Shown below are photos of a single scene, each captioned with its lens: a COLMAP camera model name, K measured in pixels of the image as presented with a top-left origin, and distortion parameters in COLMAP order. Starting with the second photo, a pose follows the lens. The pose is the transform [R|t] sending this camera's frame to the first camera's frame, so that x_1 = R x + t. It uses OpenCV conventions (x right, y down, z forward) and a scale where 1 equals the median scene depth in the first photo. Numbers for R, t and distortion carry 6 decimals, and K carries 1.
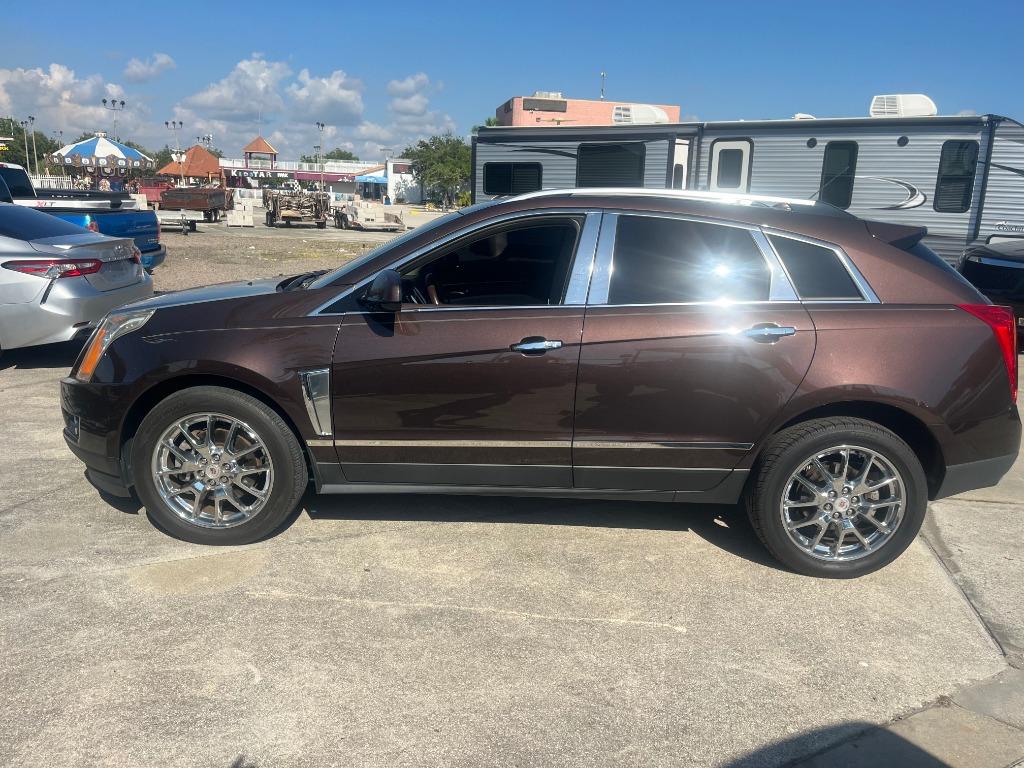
lens RADIAL K [[775.3, 0, 515.4], [0, 775.3, 387.4], [0, 0, 1]] dist [0.068680, -0.099114]
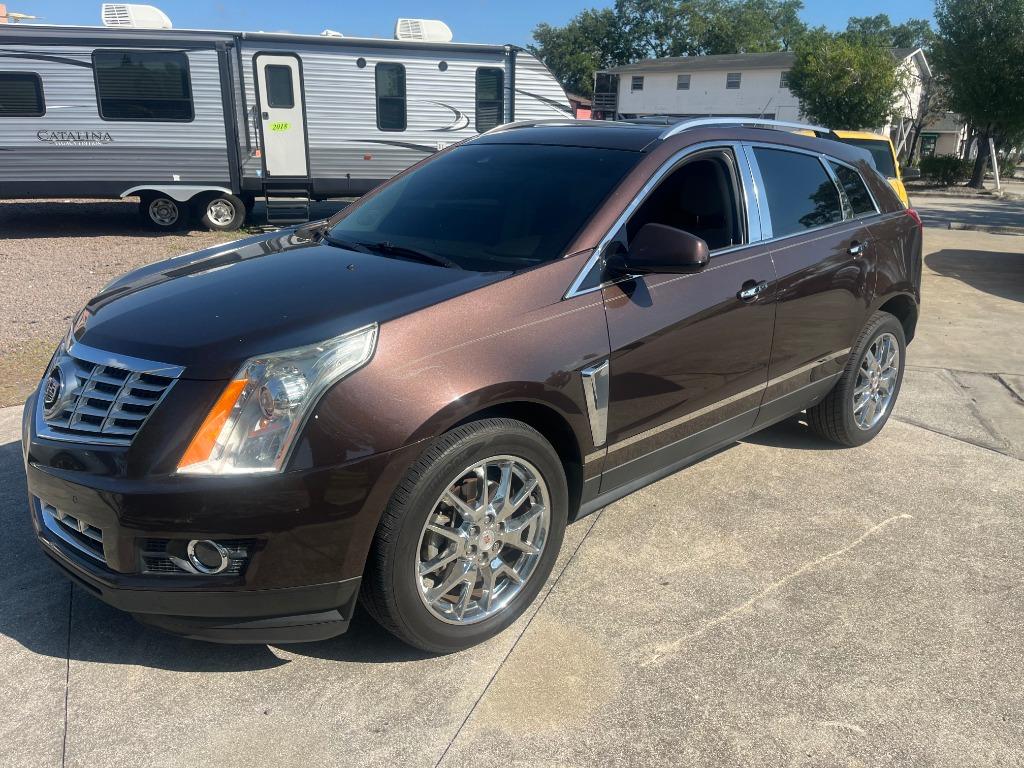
lens RADIAL K [[775.3, 0, 520.0], [0, 775.3, 380.0], [0, 0, 1]] dist [0.068680, -0.099114]
pose [[0.718040, -0.223634, 0.659096, -0.232713], [0.164586, 0.974673, 0.151405, -0.038739], [-0.676262, -0.000237, 0.736661, 0.137847]]
